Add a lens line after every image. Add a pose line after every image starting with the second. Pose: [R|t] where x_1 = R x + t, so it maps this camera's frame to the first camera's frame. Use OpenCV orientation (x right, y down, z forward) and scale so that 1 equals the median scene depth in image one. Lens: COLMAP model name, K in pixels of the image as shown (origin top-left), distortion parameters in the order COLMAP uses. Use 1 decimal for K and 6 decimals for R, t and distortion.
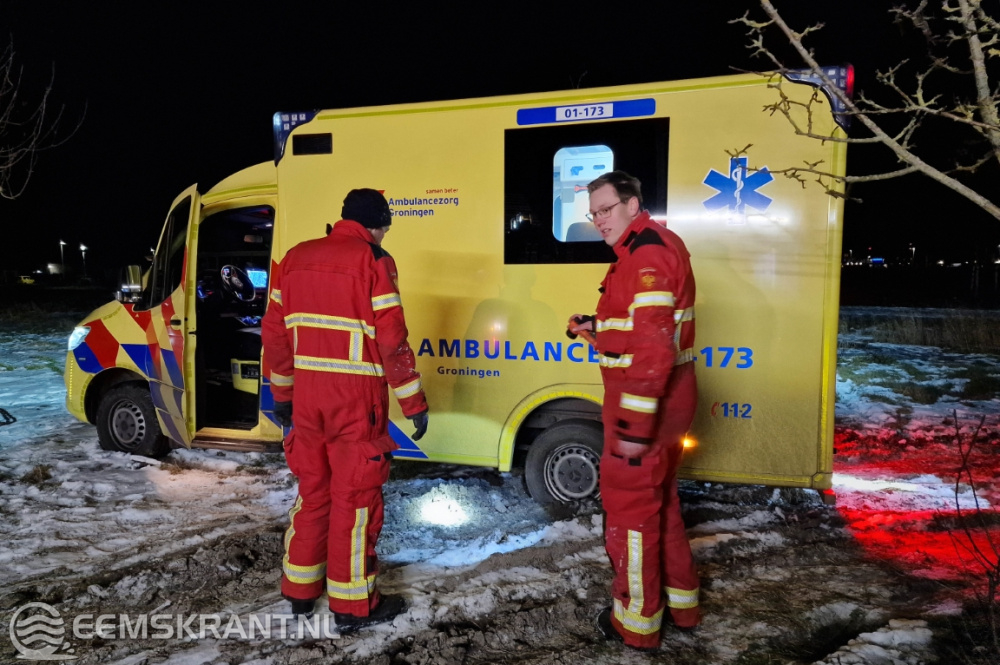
lens RADIAL K [[640.8, 0, 500.0], [0, 640.8, 332.5], [0, 0, 1]] dist [0.022366, -0.001060]
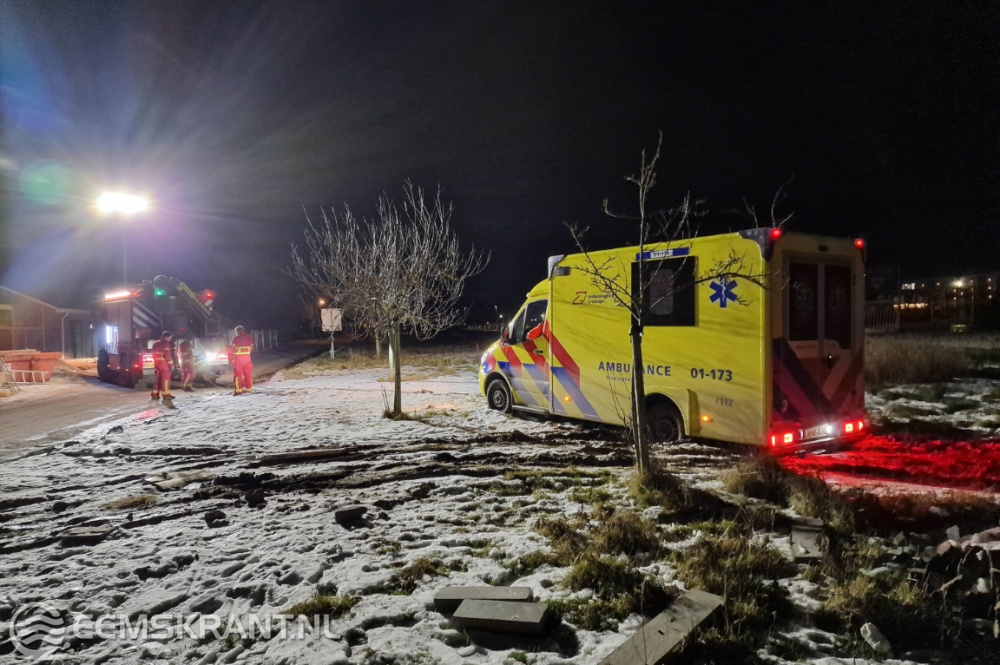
lens RADIAL K [[640.8, 0, 500.0], [0, 640.8, 332.5], [0, 0, 1]] dist [0.022366, -0.001060]
pose [[0.795761, 0.004003, -0.605597, 1.019351], [-0.032540, 0.998816, -0.036156, 0.002028], [0.604736, 0.048478, 0.794949, -0.992160]]
